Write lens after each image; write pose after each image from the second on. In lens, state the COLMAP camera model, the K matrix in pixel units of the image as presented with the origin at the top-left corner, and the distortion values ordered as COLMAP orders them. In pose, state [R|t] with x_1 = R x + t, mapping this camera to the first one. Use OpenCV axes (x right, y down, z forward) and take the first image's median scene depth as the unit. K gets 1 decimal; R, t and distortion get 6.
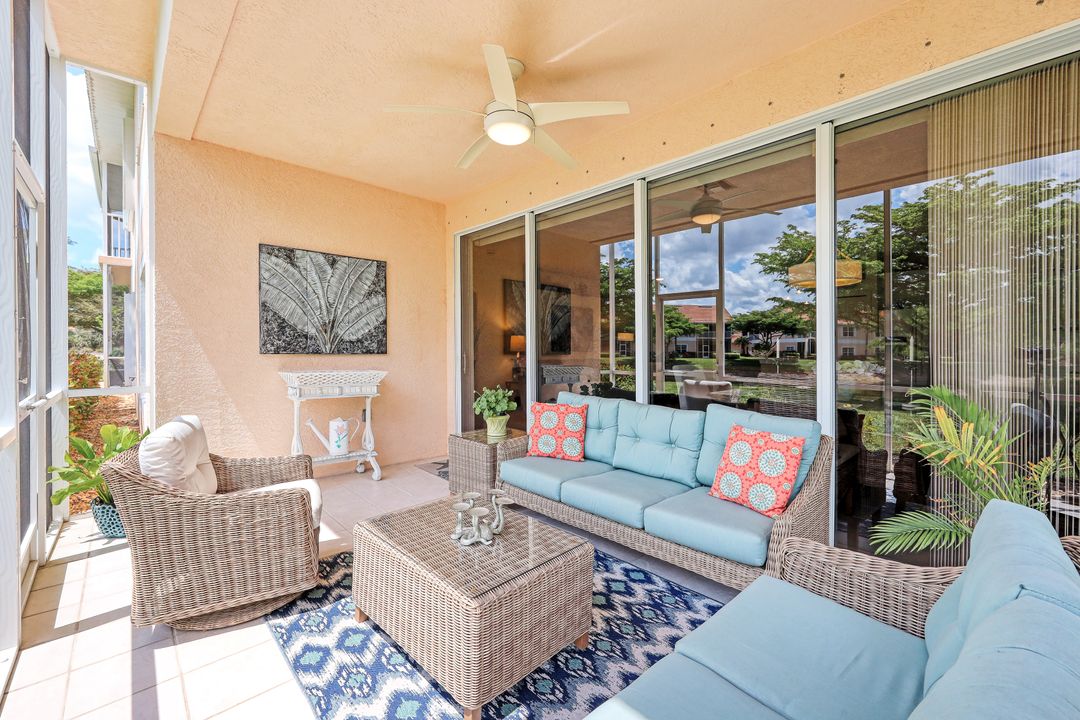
lens RADIAL K [[446.3, 0, 535.8], [0, 446.3, 355.3], [0, 0, 1]] dist [-0.000821, 0.000278]
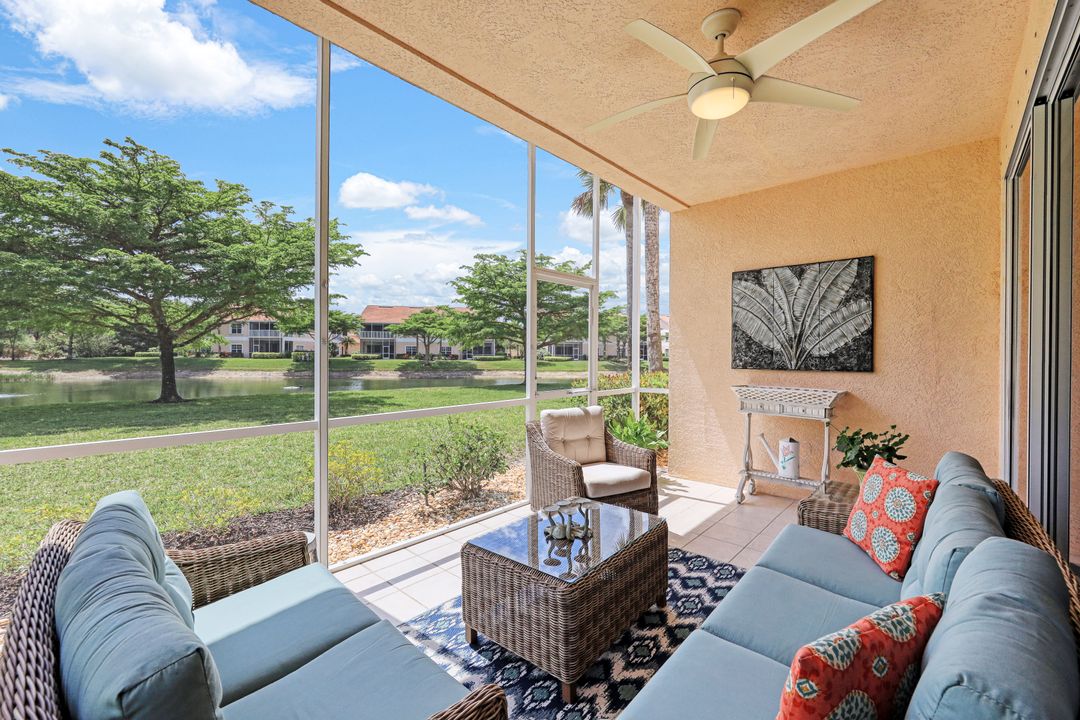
lens RADIAL K [[446.3, 0, 535.8], [0, 446.3, 355.3], [0, 0, 1]] dist [-0.000821, 0.000278]
pose [[0.074527, -0.008660, -0.997181, 0.449474], [-0.019305, 0.999762, -0.010125, -0.014524], [0.997032, 0.020005, 0.074342, 0.381561]]
